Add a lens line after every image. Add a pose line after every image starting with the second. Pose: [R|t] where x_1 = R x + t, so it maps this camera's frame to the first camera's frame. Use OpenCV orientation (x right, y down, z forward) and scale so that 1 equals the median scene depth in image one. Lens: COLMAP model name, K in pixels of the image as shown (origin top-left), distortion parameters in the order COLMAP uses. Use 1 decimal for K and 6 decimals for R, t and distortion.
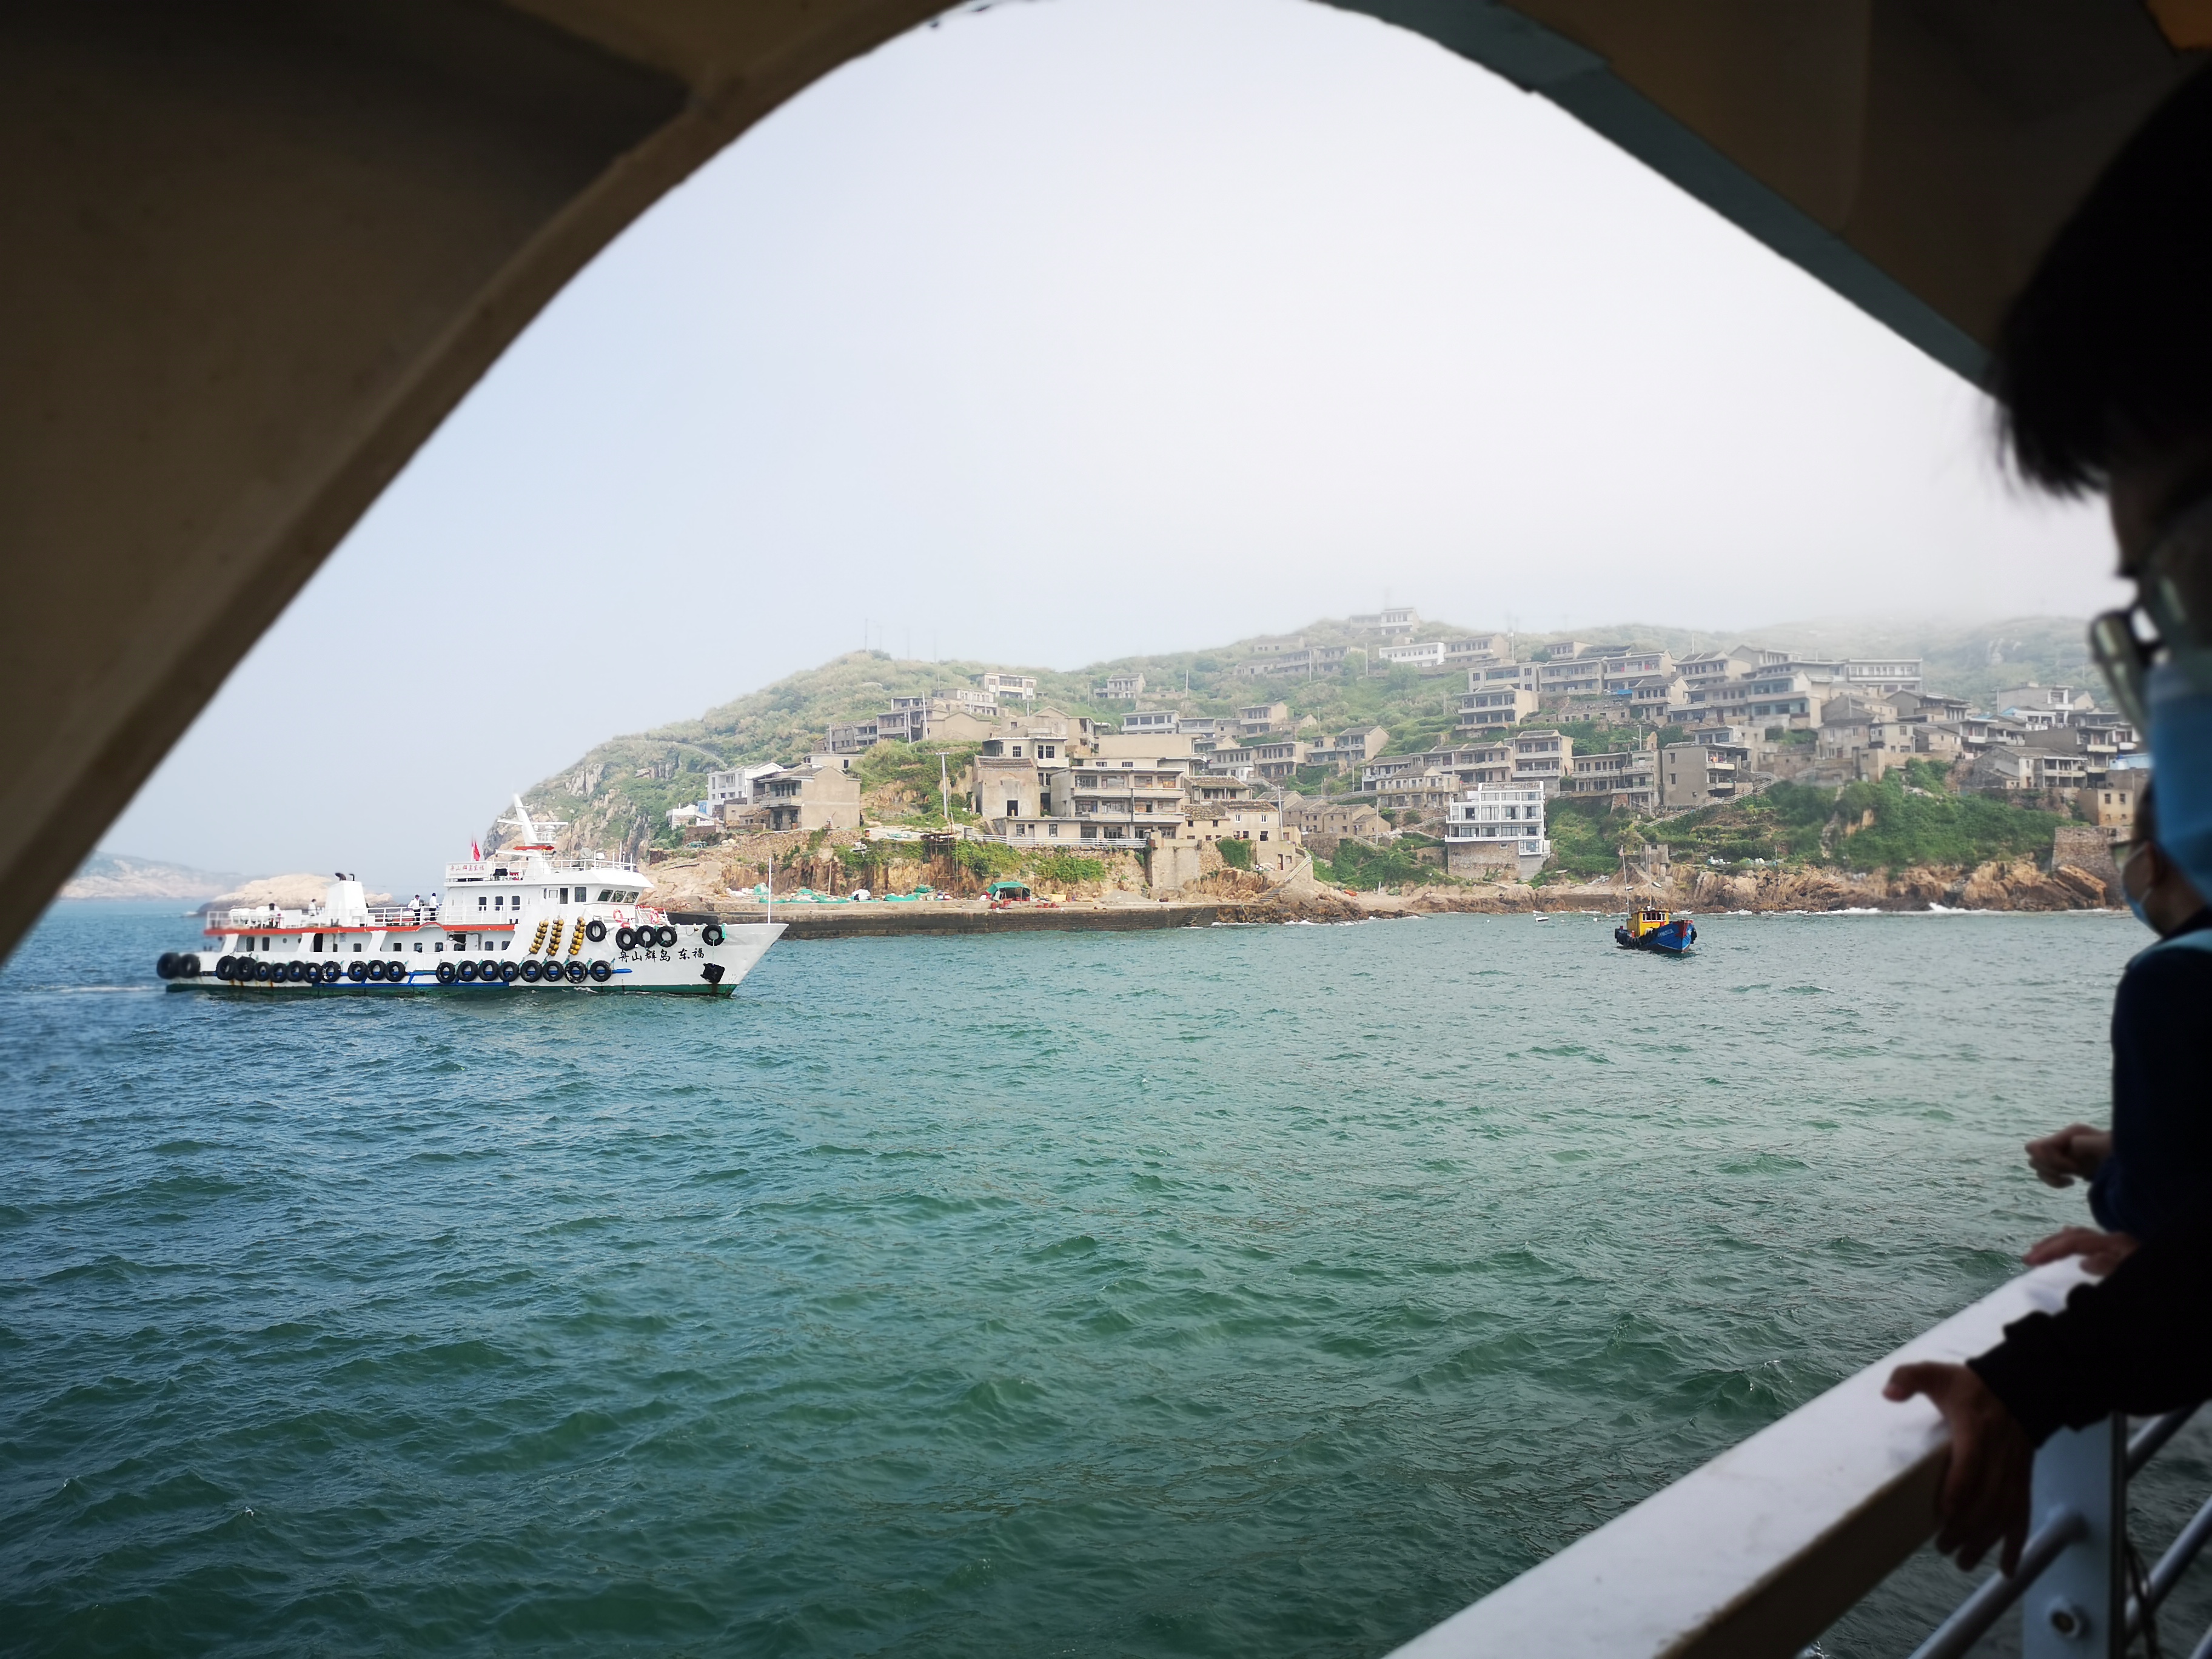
lens RADIAL K [[1690.7, 0, 1106.0], [0, 1690.7, 829.5], [0, 0, 1]] dist [0.048434, 0.001078]
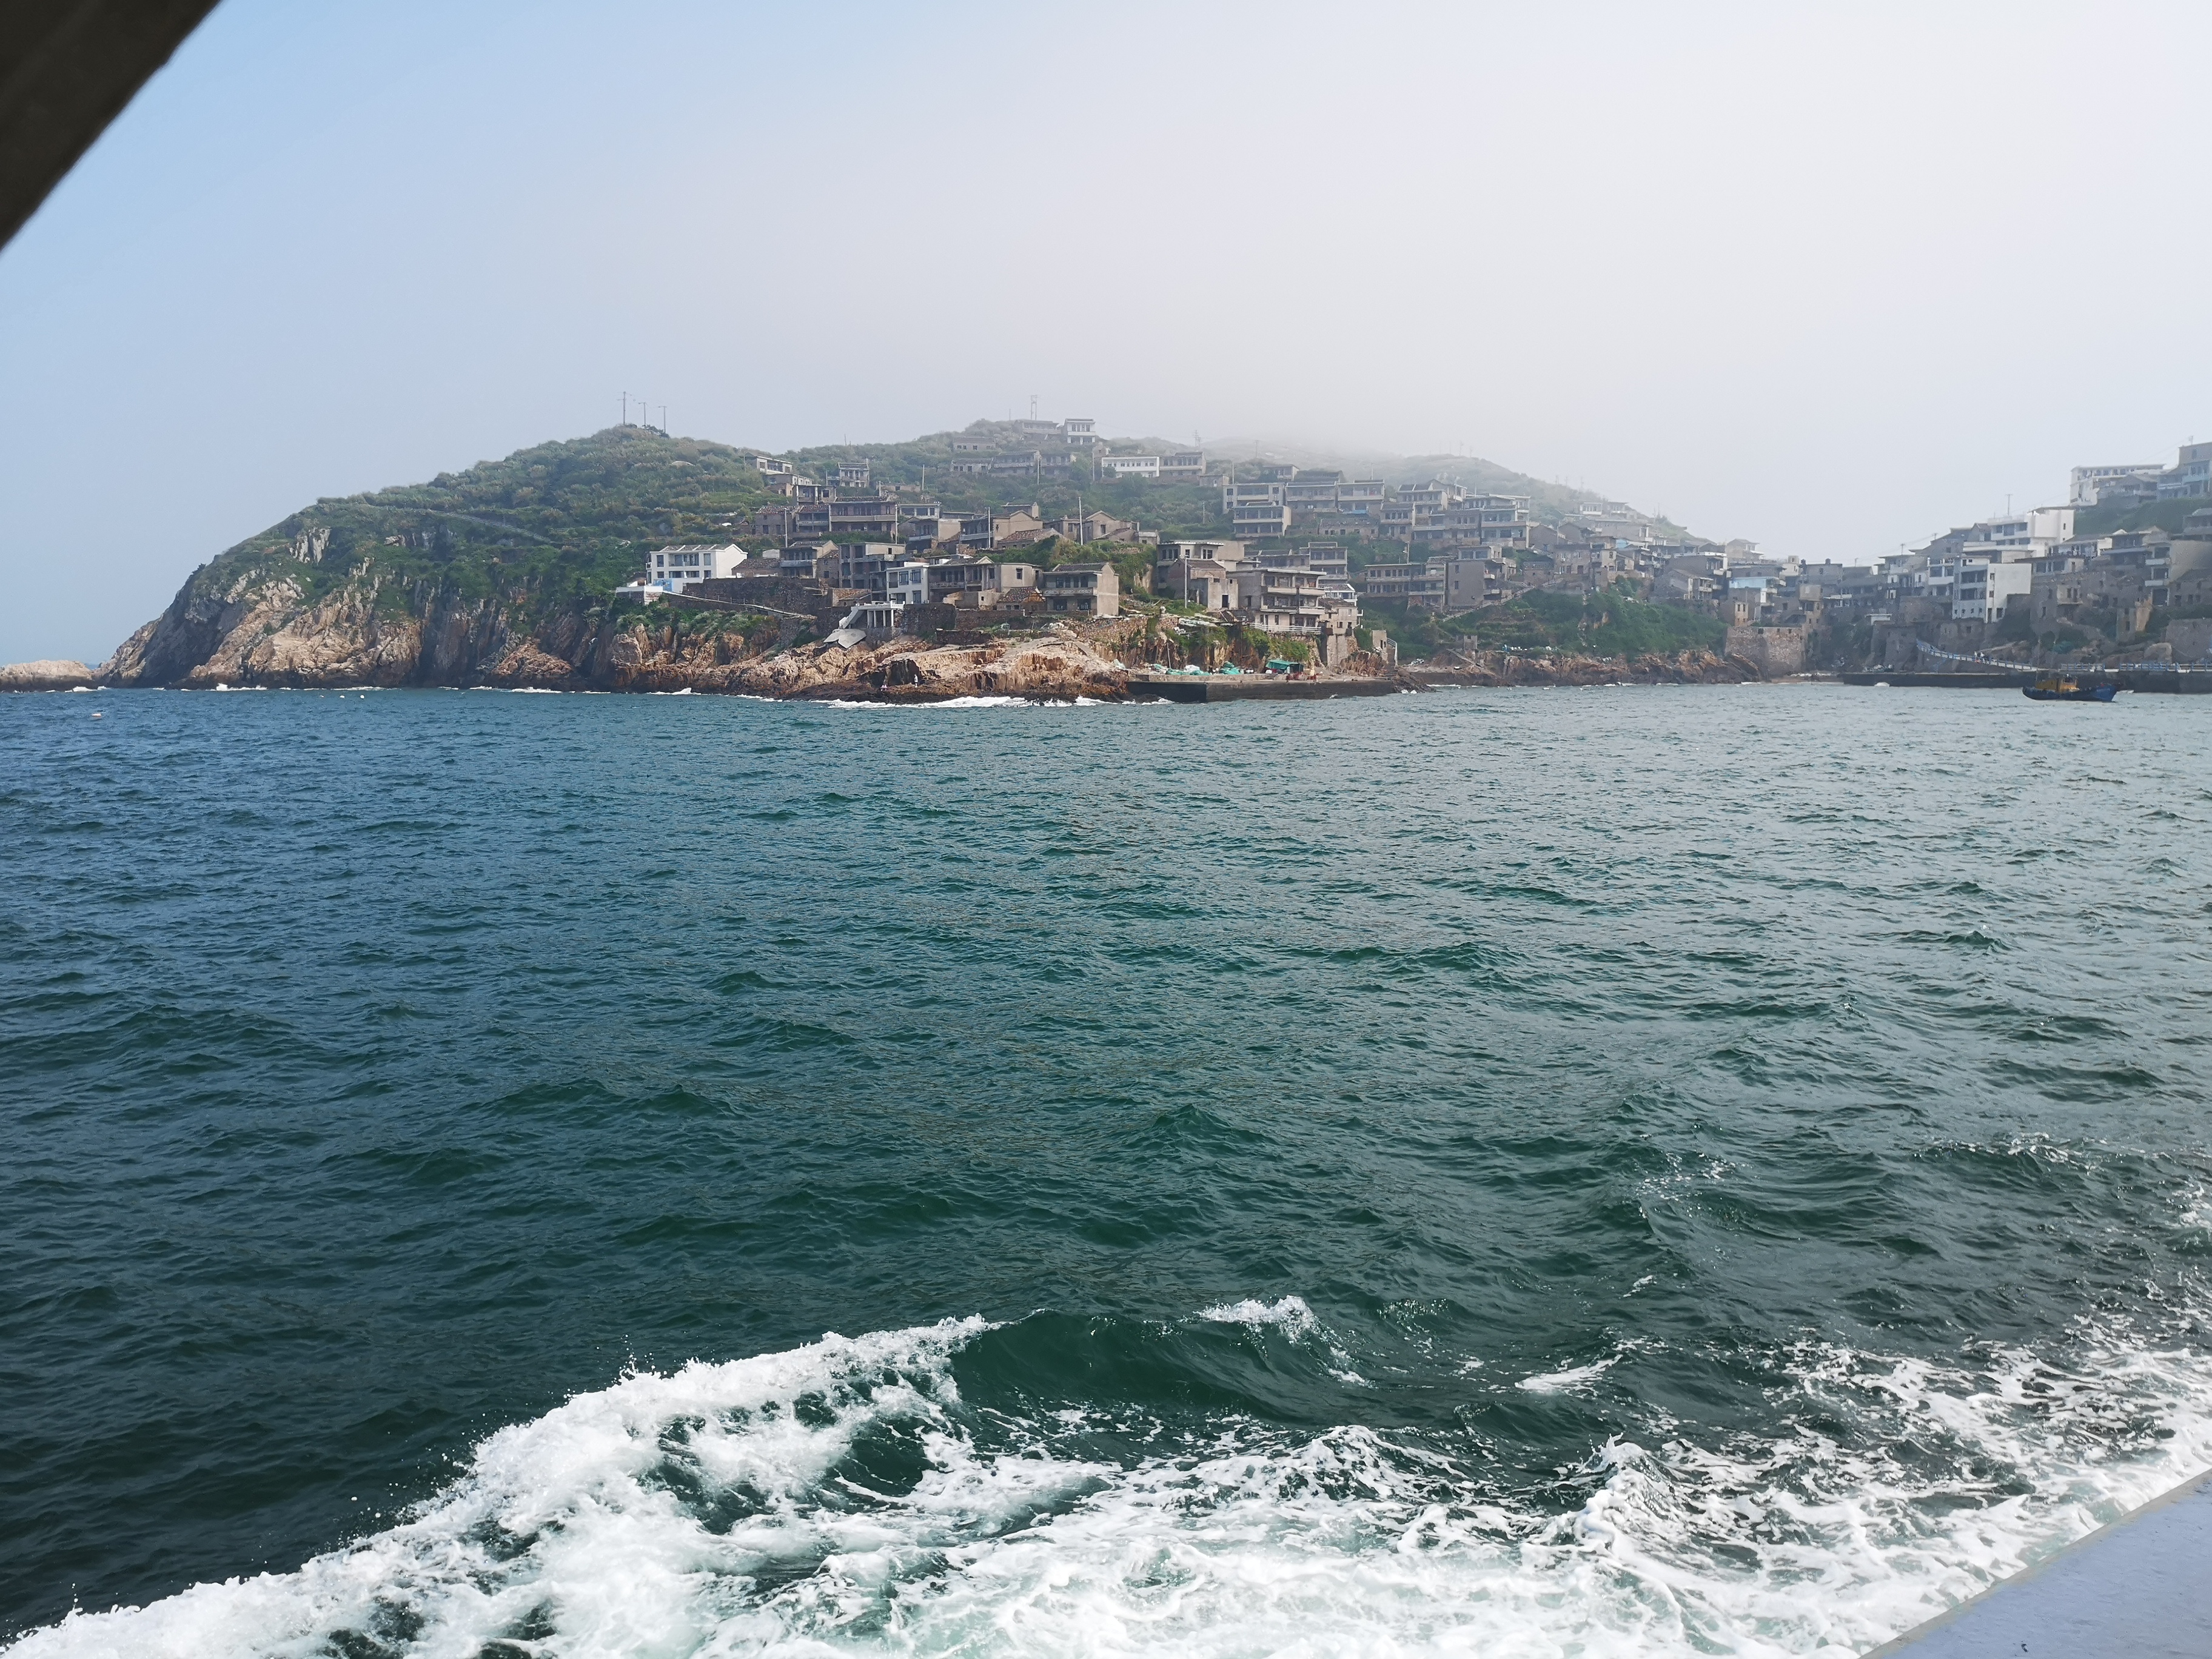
lens RADIAL K [[1690.7, 0, 1106.0], [0, 1690.7, 829.5], [0, 0, 1]] dist [0.048434, 0.001078]
pose [[0.898889, -0.035833, 0.436709, -0.497426], [-0.020305, 0.992174, 0.123205, 0.001910], [-0.437706, -0.119615, 0.891126, -0.079526]]
